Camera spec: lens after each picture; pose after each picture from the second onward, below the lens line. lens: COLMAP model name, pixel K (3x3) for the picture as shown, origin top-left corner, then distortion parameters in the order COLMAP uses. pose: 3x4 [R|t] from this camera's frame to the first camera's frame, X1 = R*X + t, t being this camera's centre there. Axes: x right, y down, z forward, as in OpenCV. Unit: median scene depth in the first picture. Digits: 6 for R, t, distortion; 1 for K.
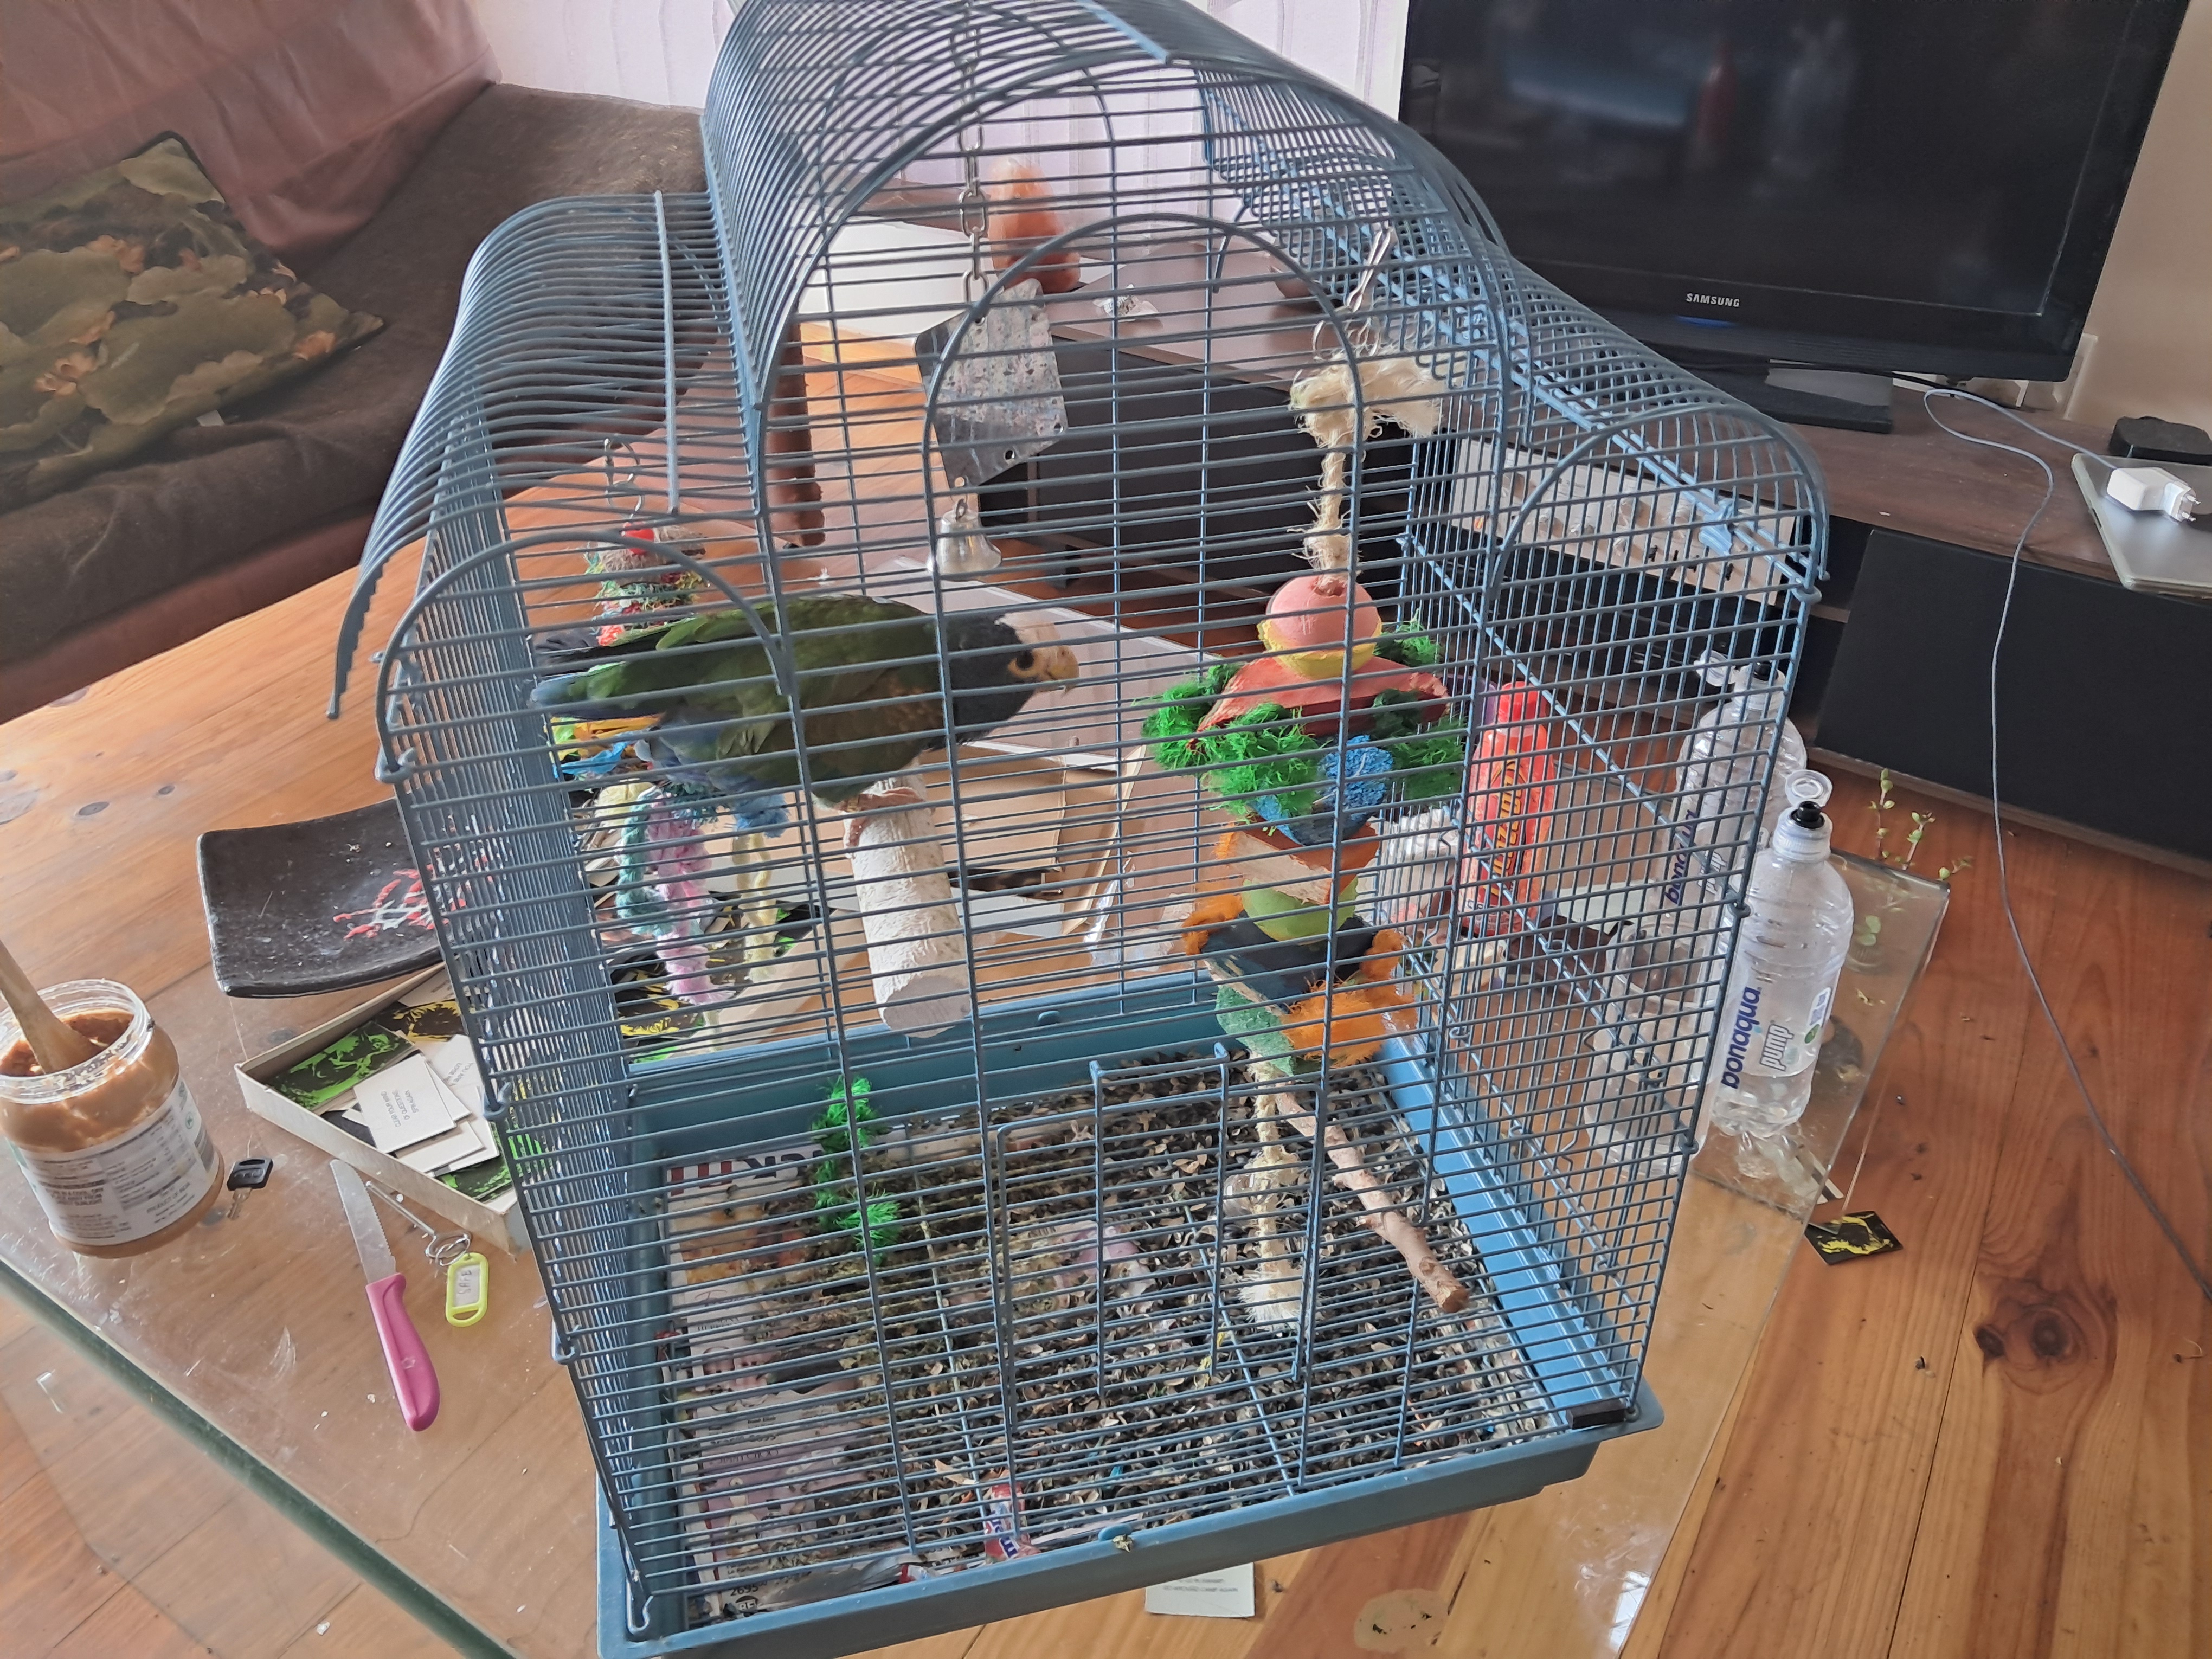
lens RADIAL K [[1738.6, 0, 1106.0], [0, 1738.6, 829.5], [0, 0, 1]] dist [0.070293, -0.075224]
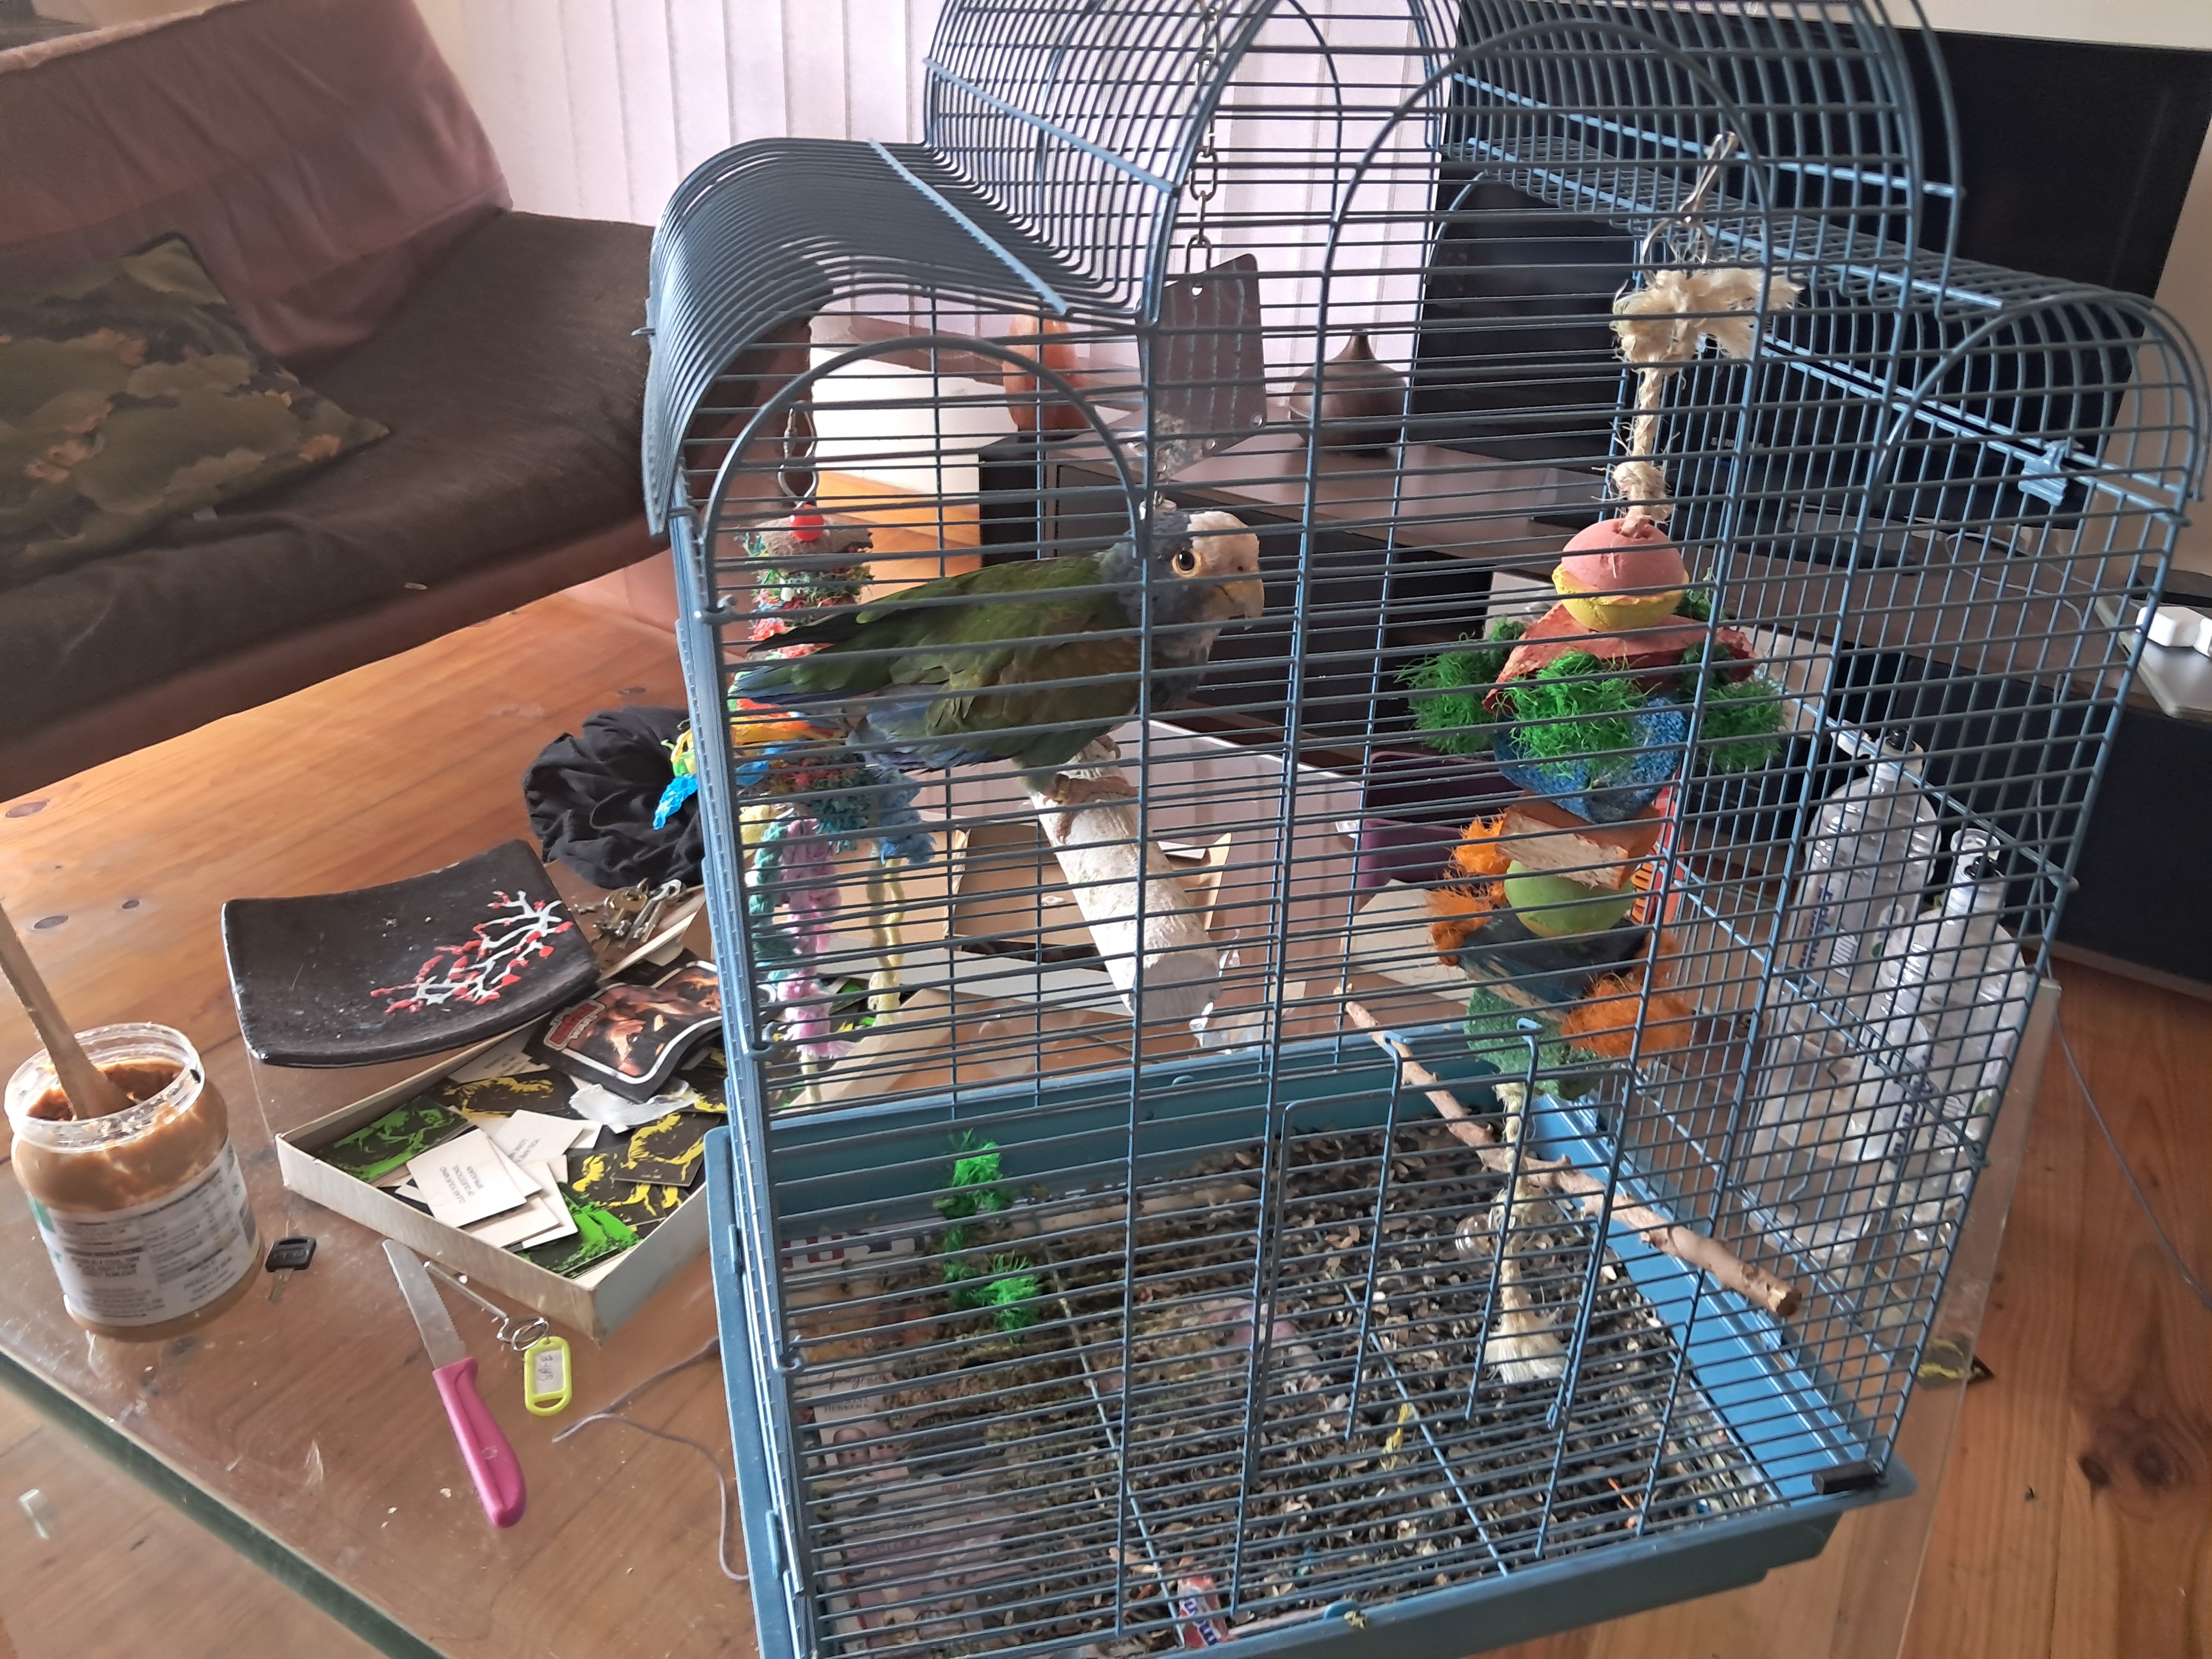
lens RADIAL K [[1735.5, 0, 1110.2], [0, 1735.5, 892.0], [0, 0, 1]] dist [0.059733, -0.070014]
pose [[0.997692, 0.015762, 0.066040, -0.131249], [-0.009467, 0.995473, -0.094575, 0.091728], [-0.067232, 0.093731, 0.993325, 0.068979]]
